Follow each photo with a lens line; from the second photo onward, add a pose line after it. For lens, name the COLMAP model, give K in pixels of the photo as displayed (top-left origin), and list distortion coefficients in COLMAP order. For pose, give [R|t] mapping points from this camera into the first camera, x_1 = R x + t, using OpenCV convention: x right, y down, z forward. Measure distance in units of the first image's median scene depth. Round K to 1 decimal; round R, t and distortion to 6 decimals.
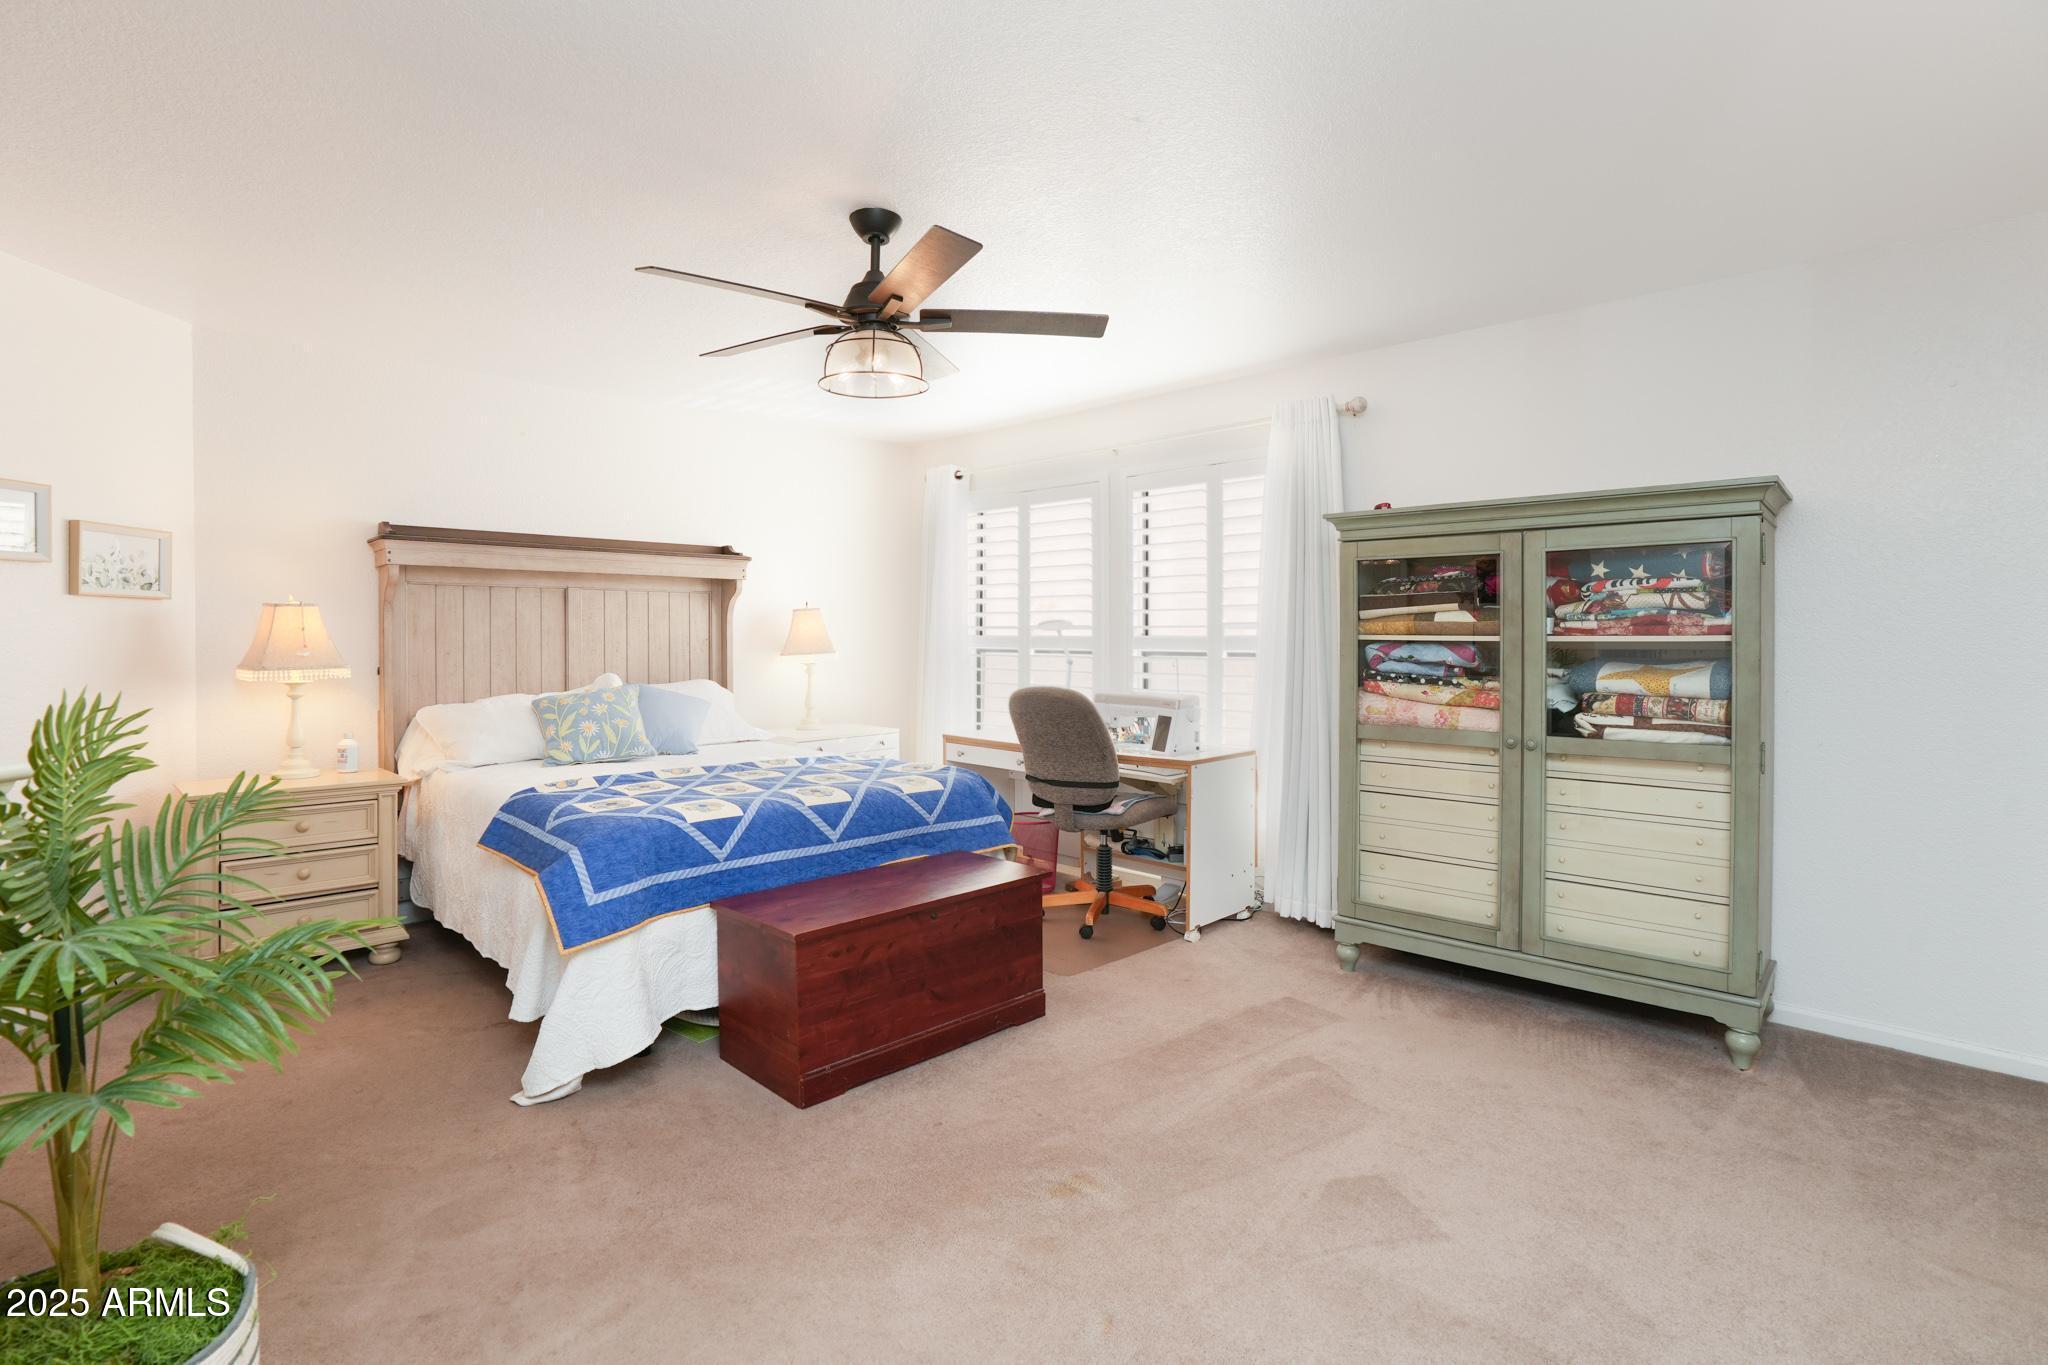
lens RADIAL K [[965.6, 0, 1033.7], [0, 965.6, 643.8], [0, 0, 1]] dist [-0.003999, 0.009878]
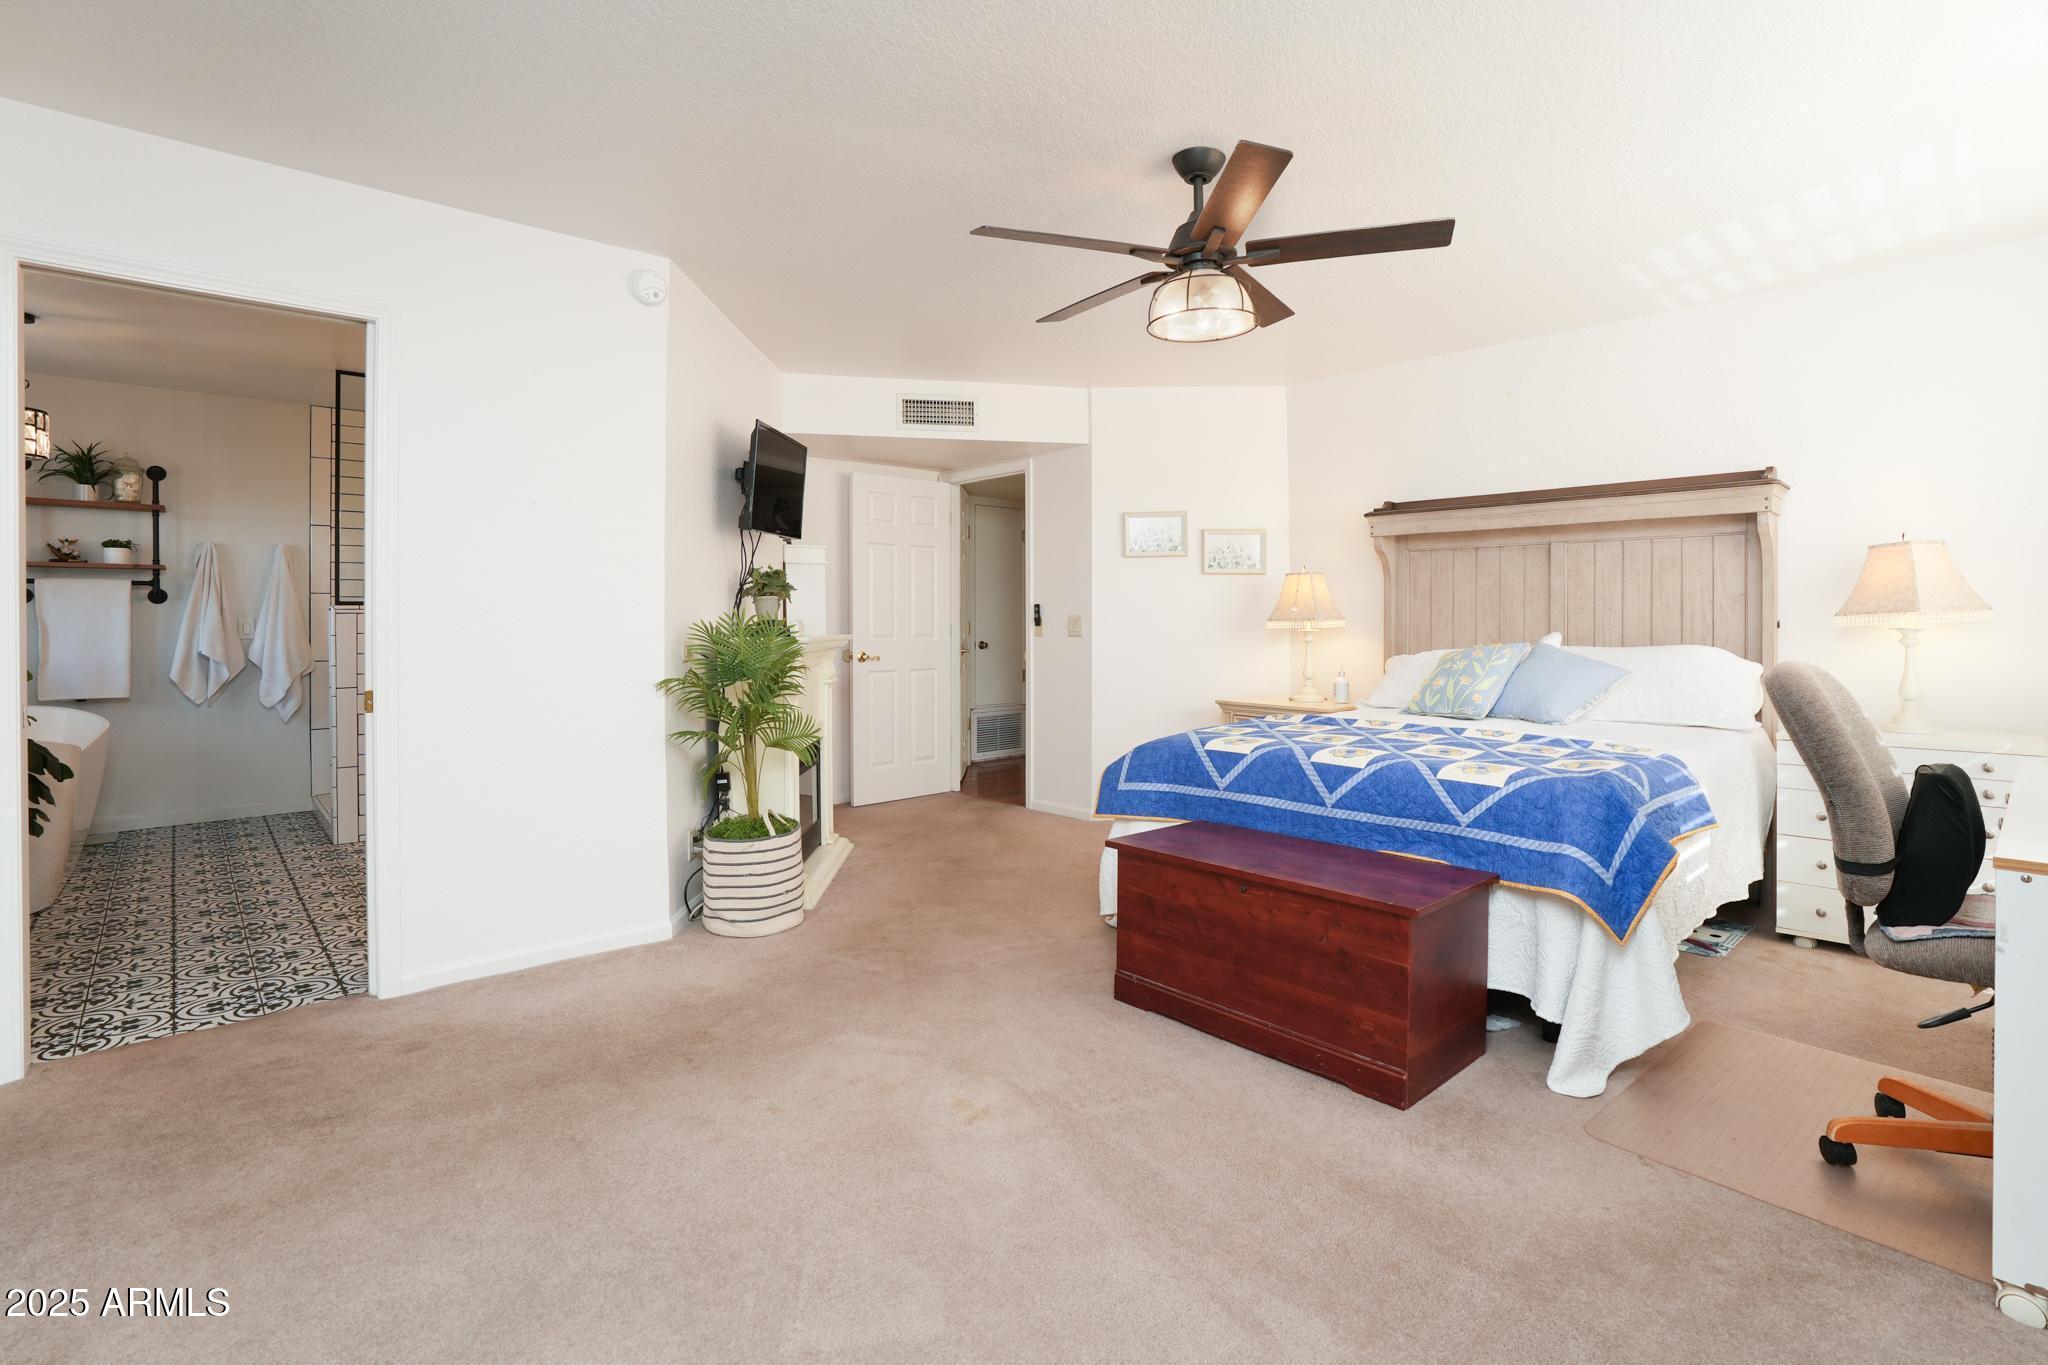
lens RADIAL K [[981.4, 0, 1021.7], [0, 981.4, 619.5], [0, 0, 1]] dist [-0.001718, -0.000182]
pose [[-0.030376, 0.000894, -0.999538, 0.695947], [-0.007305, 0.999973, 0.001116, 0.028306], [0.999512, 0.007335, -0.030369, 0.704329]]
